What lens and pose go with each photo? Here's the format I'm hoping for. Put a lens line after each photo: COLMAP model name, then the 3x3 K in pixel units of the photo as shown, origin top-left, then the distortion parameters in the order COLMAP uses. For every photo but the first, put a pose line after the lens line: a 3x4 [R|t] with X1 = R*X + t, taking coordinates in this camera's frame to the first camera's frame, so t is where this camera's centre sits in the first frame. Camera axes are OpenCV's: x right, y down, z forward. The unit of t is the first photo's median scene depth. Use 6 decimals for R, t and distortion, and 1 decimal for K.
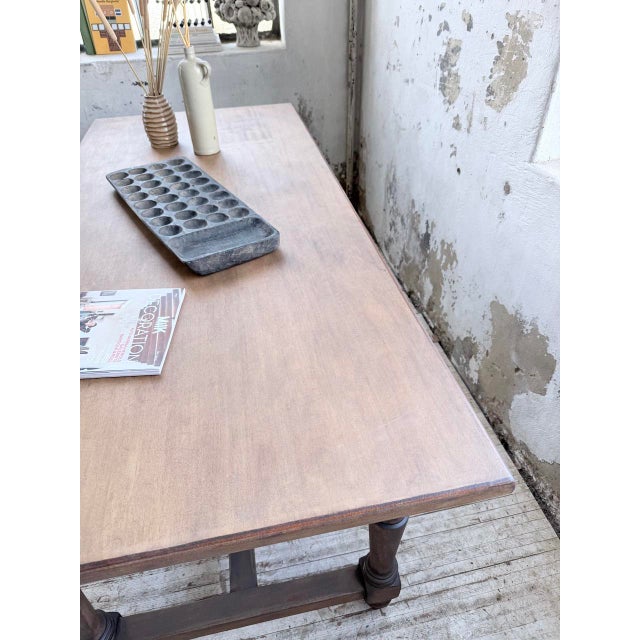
lens RADIAL K [[454.5, 0, 320.8], [0, 454.5, 324.0], [0, 0, 1]] dist [0.032404, -0.051291]
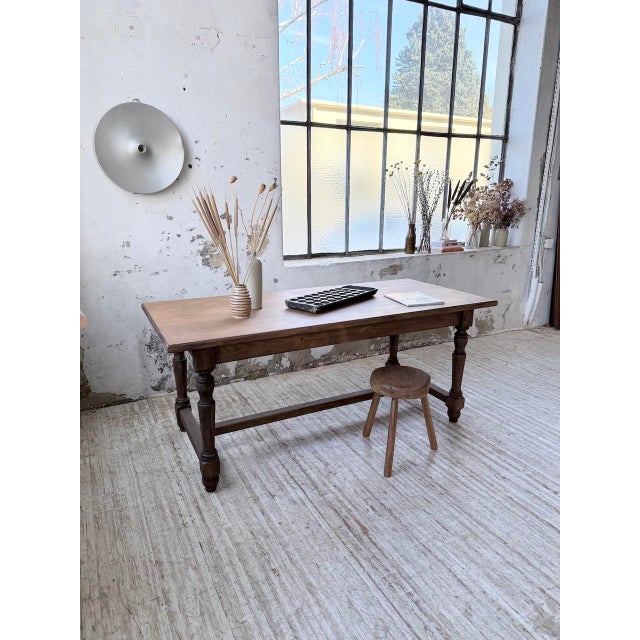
lens RADIAL K [[454.5, 0, 325.7], [0, 454.5, 314.1], [0, 0, 1]] dist [0.032404, -0.051291]
pose [[-0.282572, -0.226255, 0.932181, -2.227598], [0.608079, 0.709332, 0.356494, -0.954387], [-0.741885, 0.667575, -0.062857, 1.135516]]
